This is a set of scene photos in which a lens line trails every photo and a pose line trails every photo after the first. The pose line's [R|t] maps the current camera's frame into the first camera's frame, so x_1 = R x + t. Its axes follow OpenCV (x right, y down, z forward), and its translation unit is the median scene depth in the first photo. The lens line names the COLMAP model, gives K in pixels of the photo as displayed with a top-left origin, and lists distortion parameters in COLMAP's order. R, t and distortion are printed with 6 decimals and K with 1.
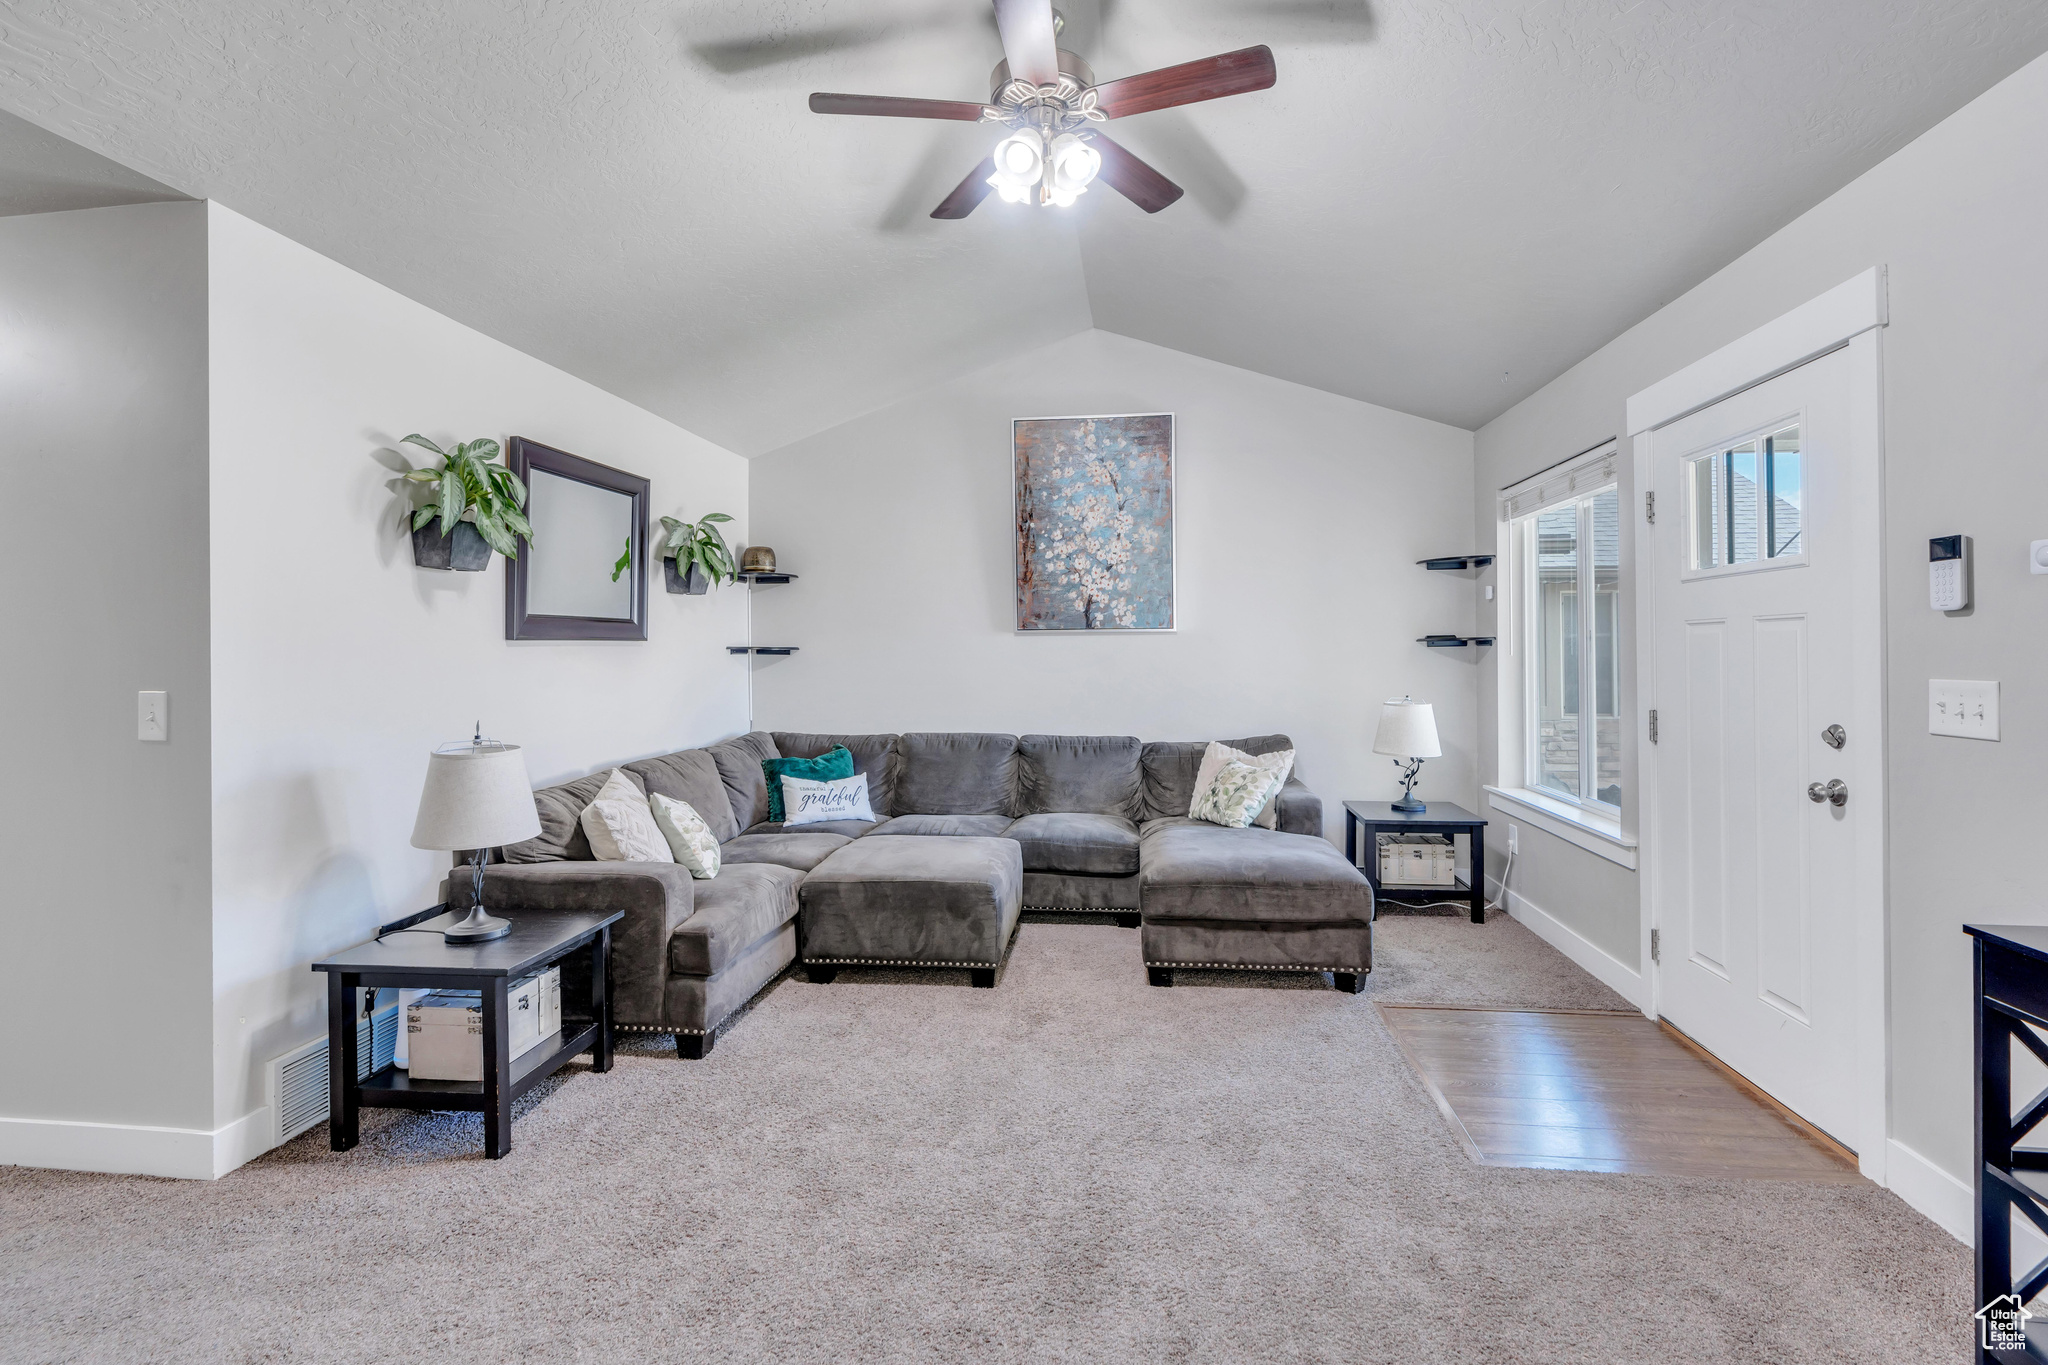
lens RADIAL K [[918.5, 0, 1025.5], [0, 918.5, 671.4], [0, 0, 1]] dist [-0.000683, -0.000040]
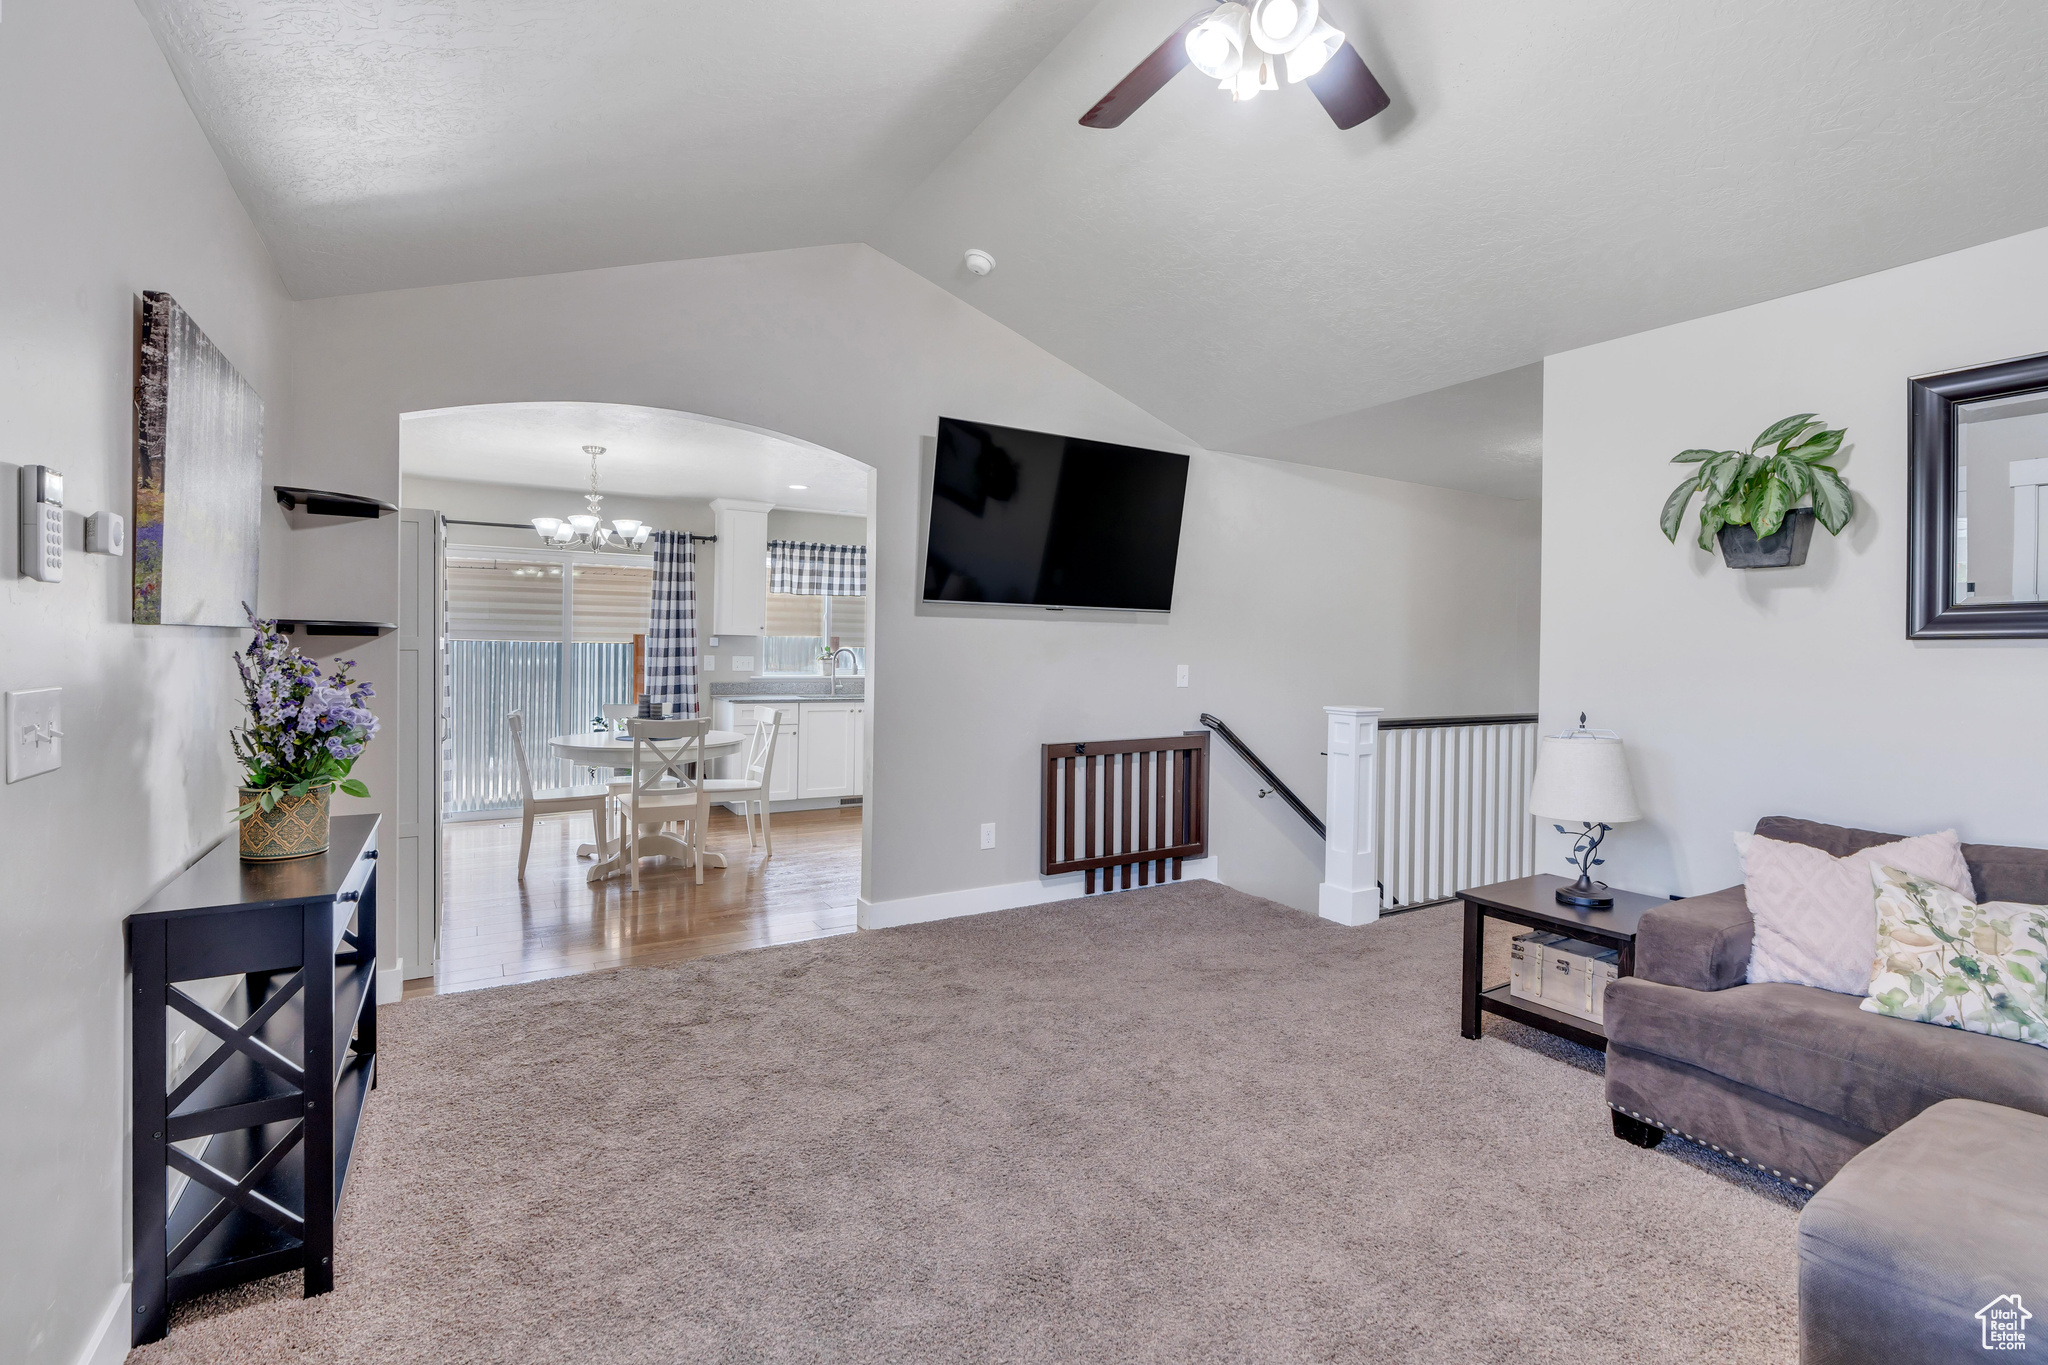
lens RADIAL K [[918.5, 0, 1025.5], [0, 918.5, 671.4], [0, 0, 1]] dist [-0.000683, -0.000040]
pose [[-0.772407, 0.008748, -0.635068, 0.580132], [-0.017430, 0.999237, 0.034965, -0.023970], [0.634889, 0.038076, -0.771665, 1.263592]]
